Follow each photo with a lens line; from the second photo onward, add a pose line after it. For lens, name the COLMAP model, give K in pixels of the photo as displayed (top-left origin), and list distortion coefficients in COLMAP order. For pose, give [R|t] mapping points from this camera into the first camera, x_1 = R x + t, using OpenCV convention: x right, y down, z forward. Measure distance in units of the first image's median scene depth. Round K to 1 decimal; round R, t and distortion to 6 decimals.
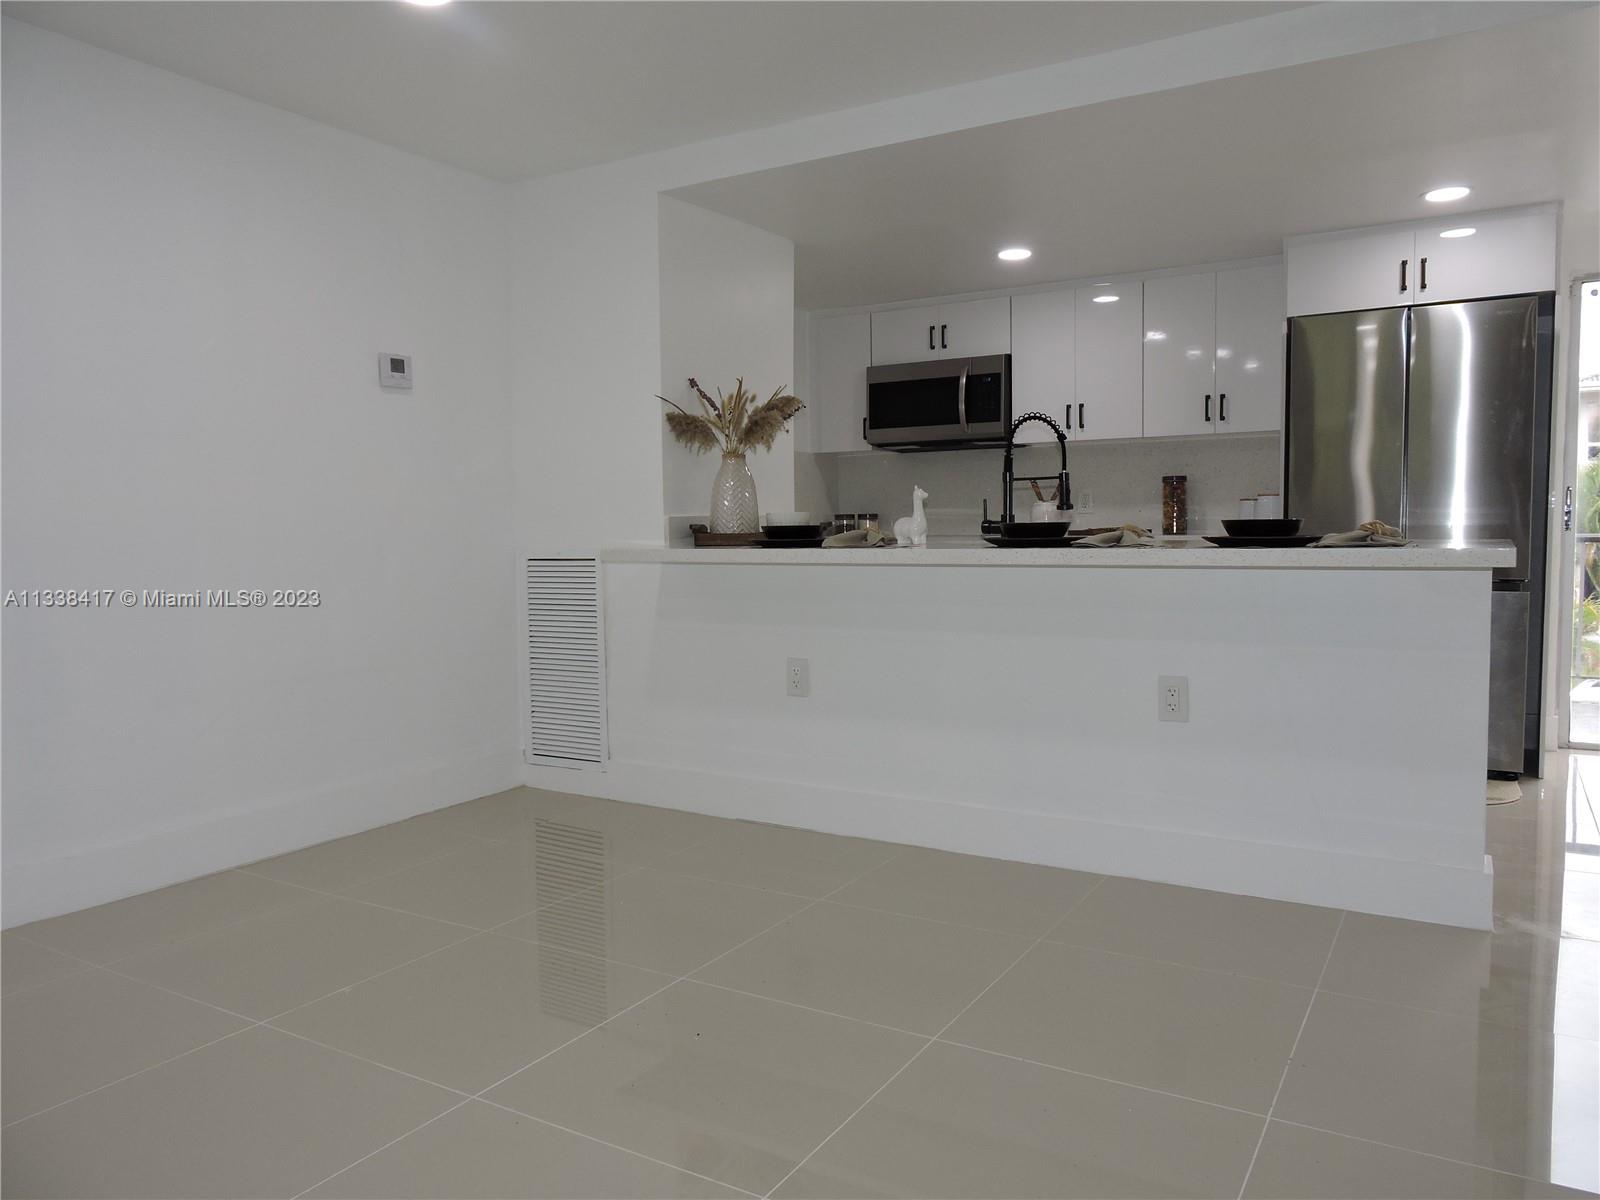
lens RADIAL K [[1134.8, 0, 800.0], [0, 1134.8, 600.0], [0, 0, 1]] dist [0.007031, 0.002001]
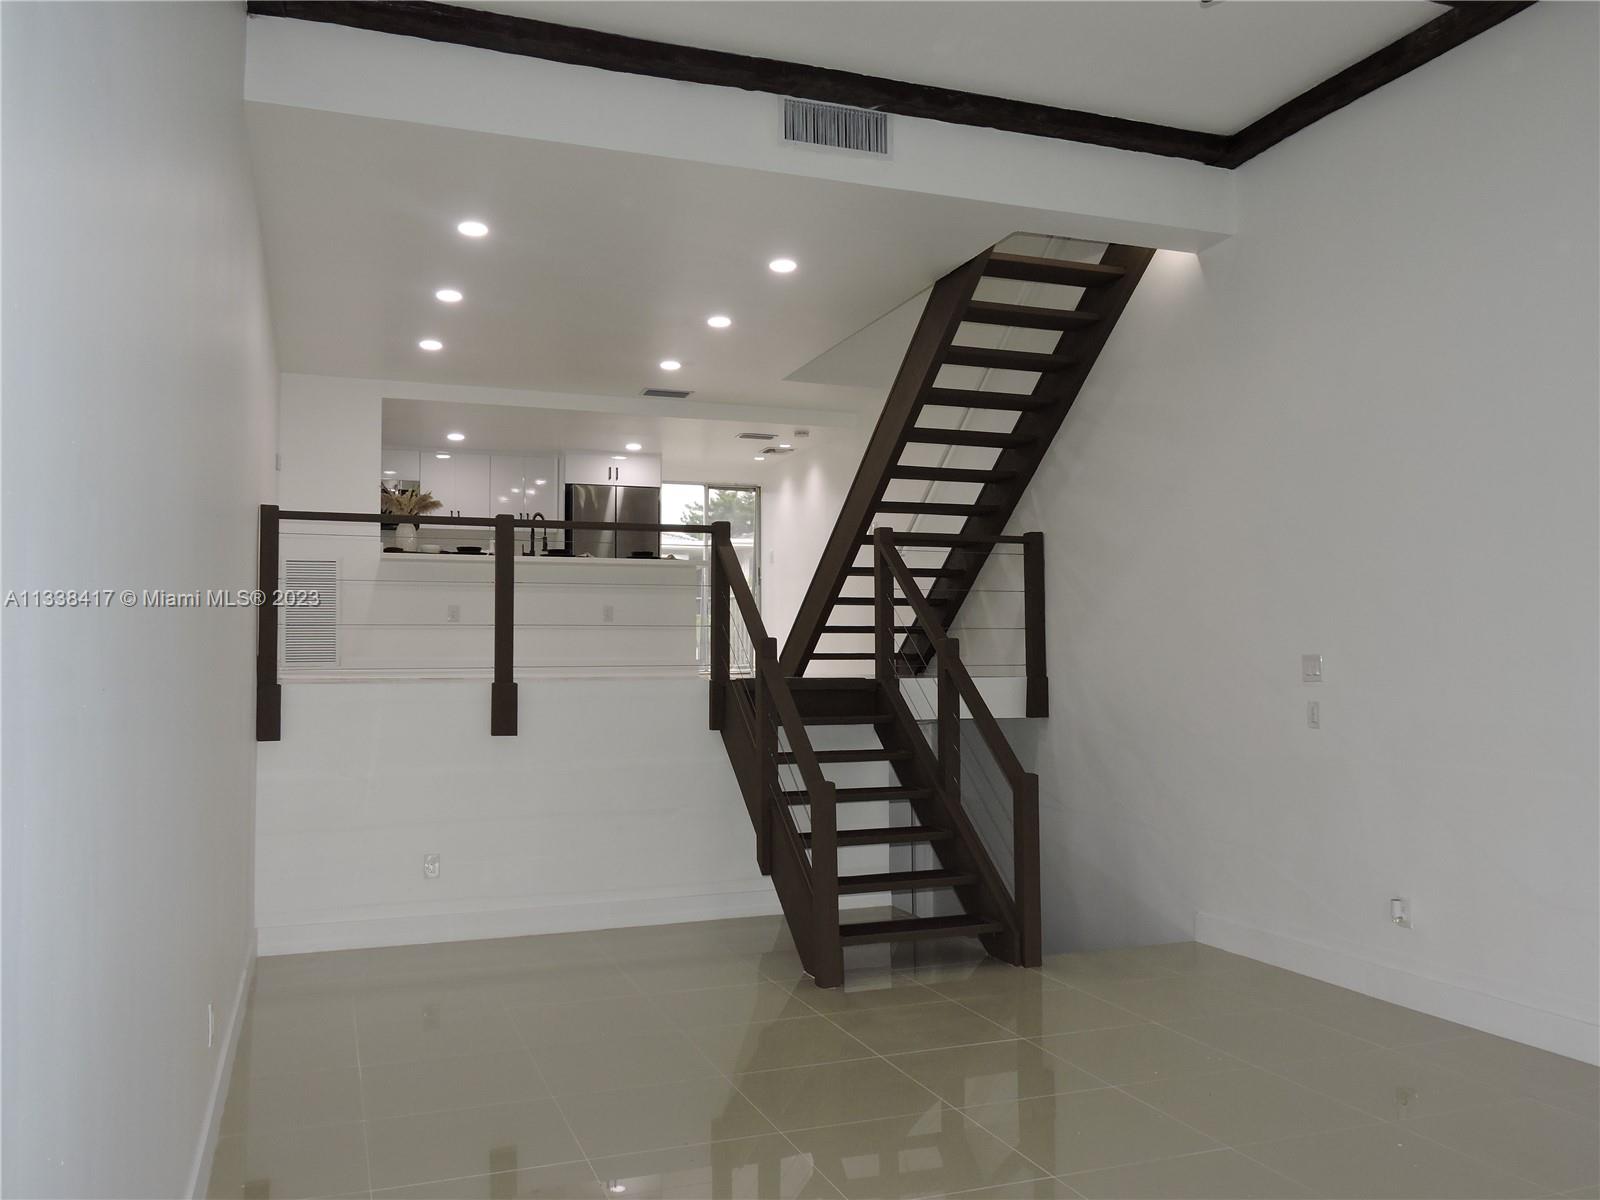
lens RADIAL K [[1294.5, 0, 800.0], [0, 1294.5, 600.0], [0, 0, 1]] dist [-0.165343, 0.001976]
pose [[0.620320, 0.052773, 0.782571, -1.319880], [0.049816, 0.993069, -0.106455, 0.289460], [-0.782765, 0.105021, 0.613392, -0.952234]]
